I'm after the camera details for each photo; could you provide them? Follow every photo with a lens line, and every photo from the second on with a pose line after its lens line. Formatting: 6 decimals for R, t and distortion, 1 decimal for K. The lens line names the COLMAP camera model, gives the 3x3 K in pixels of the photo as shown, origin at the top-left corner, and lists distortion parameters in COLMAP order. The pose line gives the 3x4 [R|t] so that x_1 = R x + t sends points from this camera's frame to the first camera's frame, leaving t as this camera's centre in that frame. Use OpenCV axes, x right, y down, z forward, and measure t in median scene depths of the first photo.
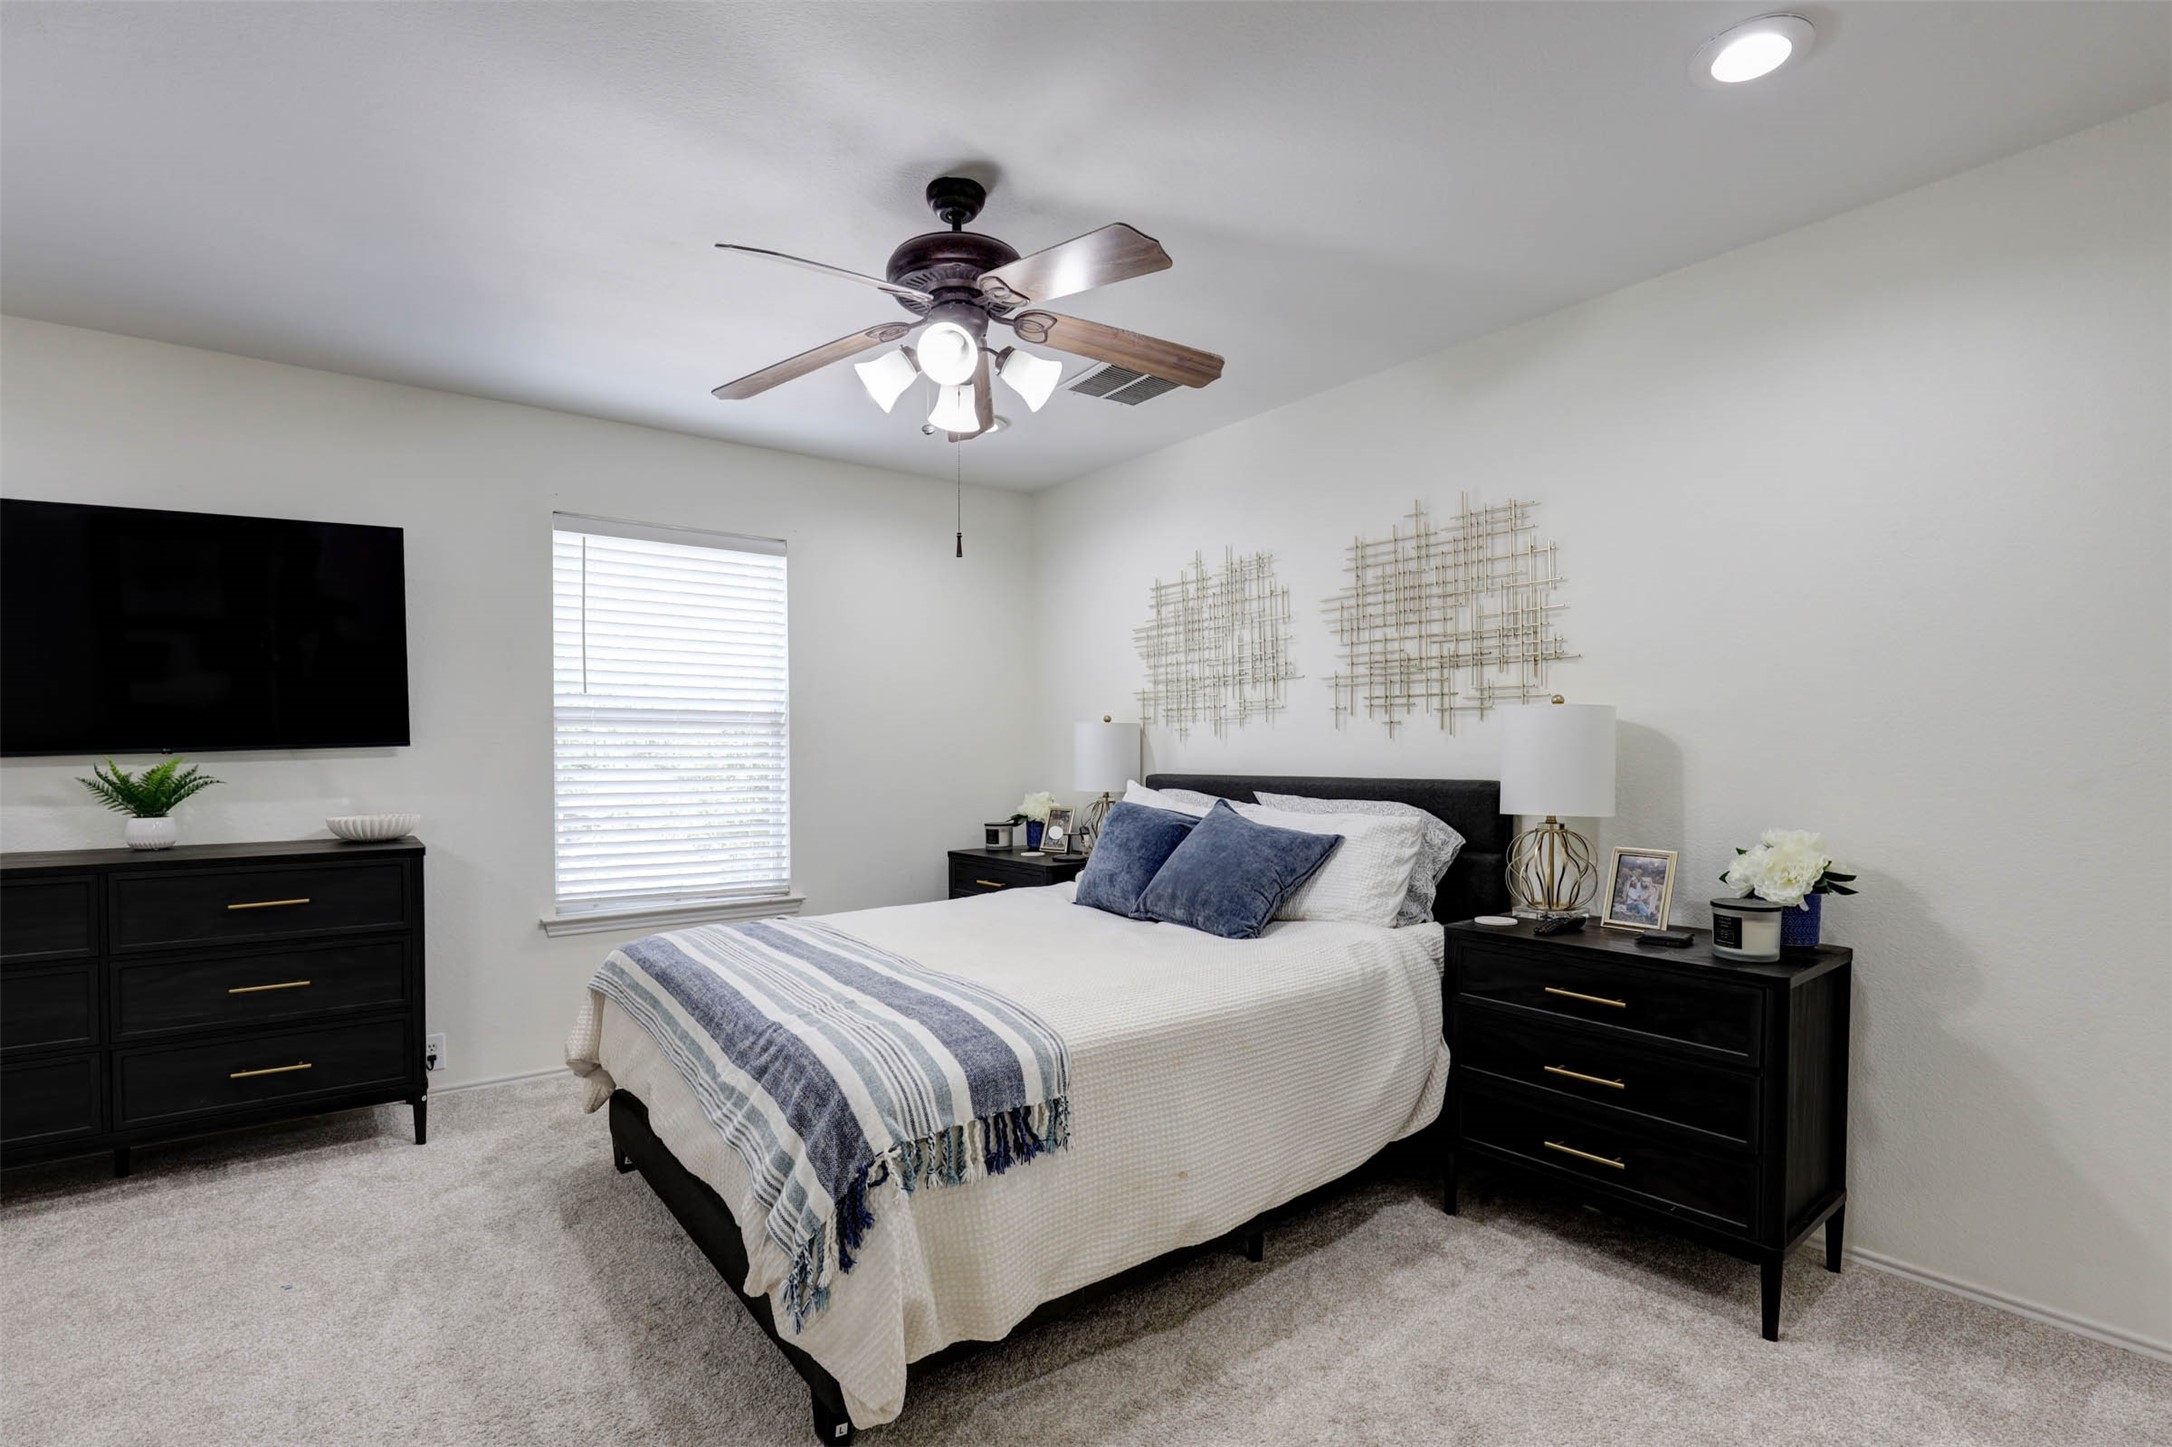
lens RADIAL K [[1007.7, 0, 1081.6], [0, 1007.7, 770.3], [0, 0, 1]] dist [-0.037476, 0.004620]
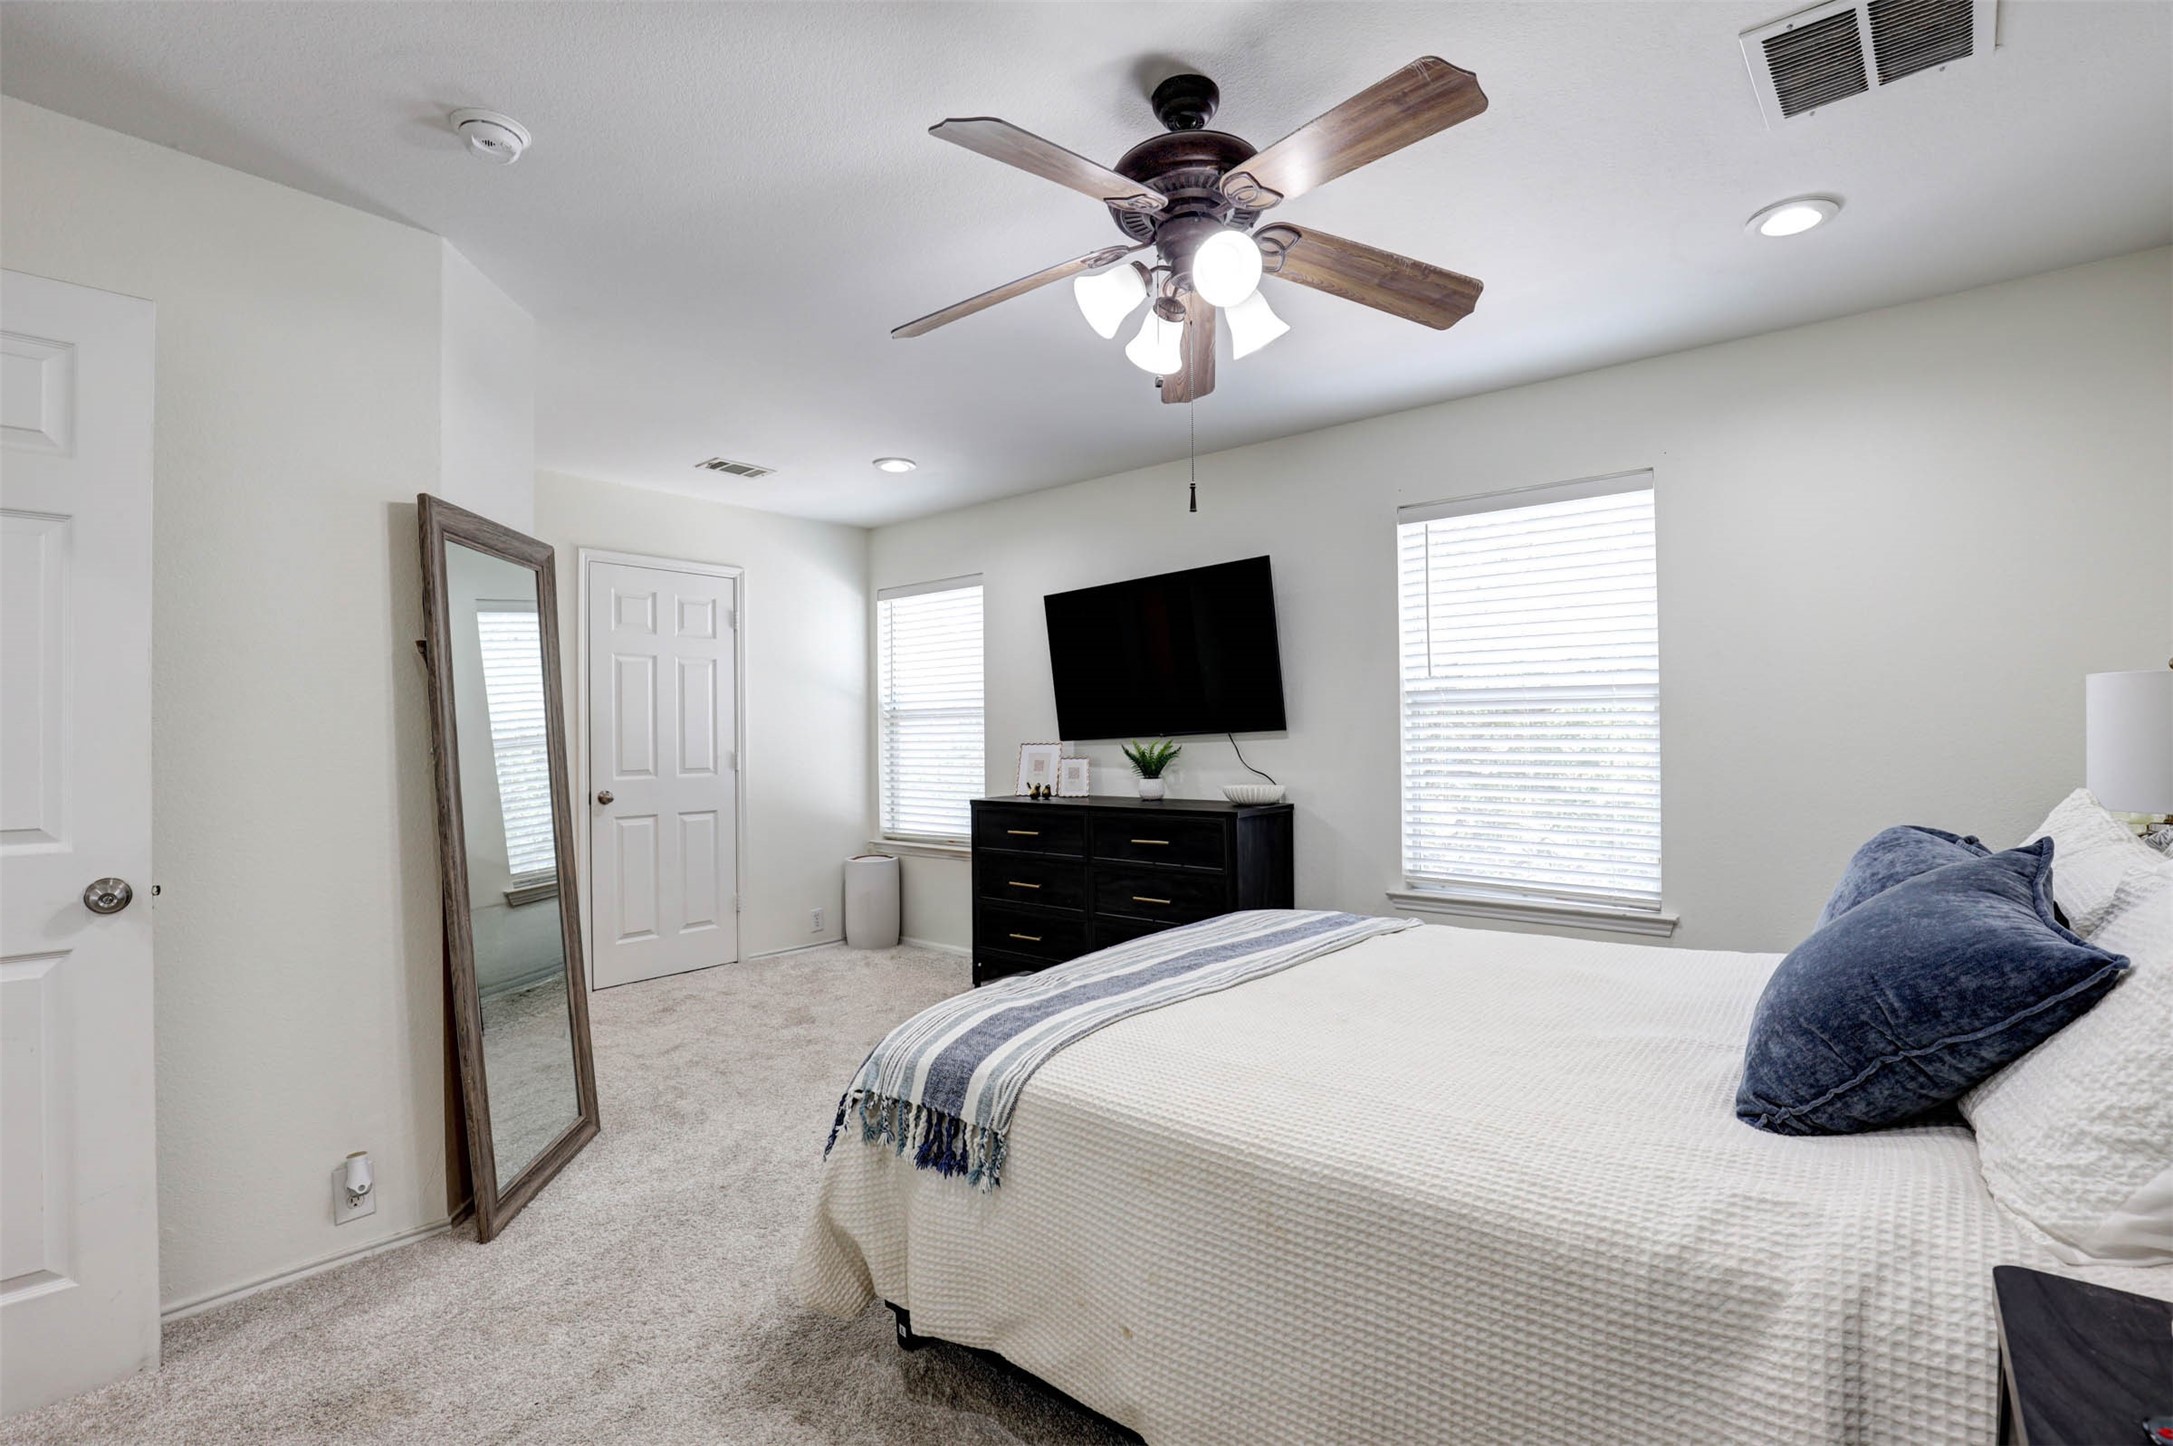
lens RADIAL K [[995.7, 0, 1087.3], [0, 995.7, 741.4], [0, 0, 1]] dist [-0.033562, 0.000325]
pose [[0.212246, 0.003779, -0.977209, 0.486303], [-0.009766, 0.999951, 0.001745, -0.010676], [0.977167, 0.009173, 0.212273, 0.514042]]
